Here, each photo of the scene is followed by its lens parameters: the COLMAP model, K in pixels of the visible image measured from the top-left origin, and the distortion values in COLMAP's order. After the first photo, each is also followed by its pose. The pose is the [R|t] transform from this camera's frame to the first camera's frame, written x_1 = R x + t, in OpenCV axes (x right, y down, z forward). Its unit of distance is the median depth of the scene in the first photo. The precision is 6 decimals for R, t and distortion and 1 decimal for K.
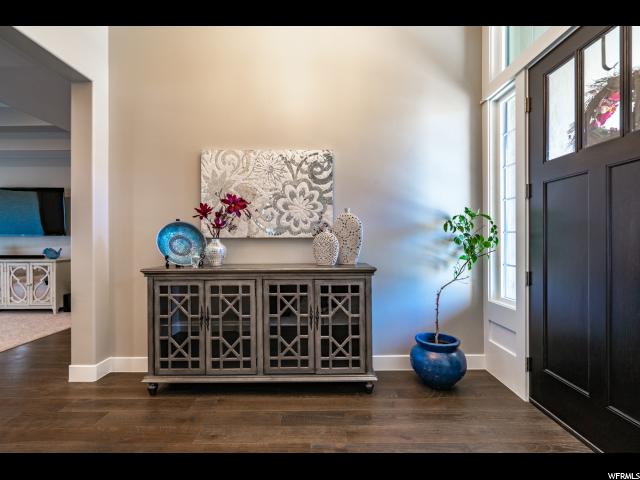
lens RADIAL K [[301.7, 0, 318.6], [0, 301.7, 237.5], [0, 0, 1]] dist [-0.001739, -0.000020]
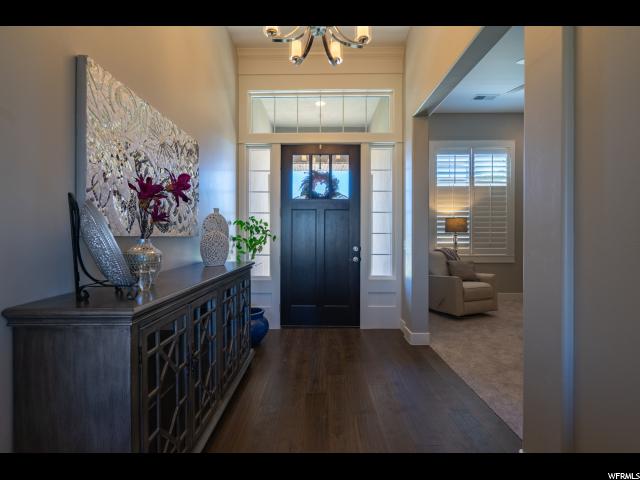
lens RADIAL K [[301.7, 0, 318.6], [0, 301.7, 237.5], [0, 0, 1]] dist [-0.001739, -0.000020]
pose [[-0.005618, 0.004422, 0.999974, -0.493477], [-0.006903, 0.999966, -0.004460, 0.001411], [-0.999960, -0.006928, -0.005587, 0.354464]]
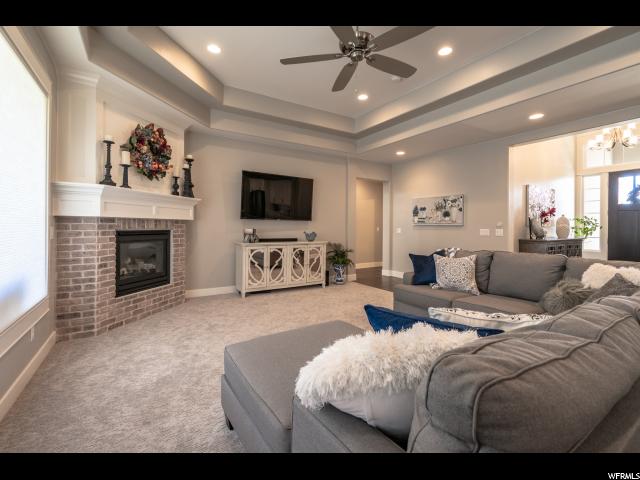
lens RADIAL K [[290.9, 0, 319.0], [0, 290.9, 224.7], [0, 0, 1]] dist [0.000087, 0.000020]
pose [[0.836403, 0.014824, 0.547915, -1.515966], [-0.016987, 0.999855, -0.001119, 0.009739], [-0.547852, -0.008371, 0.836533, 0.063360]]
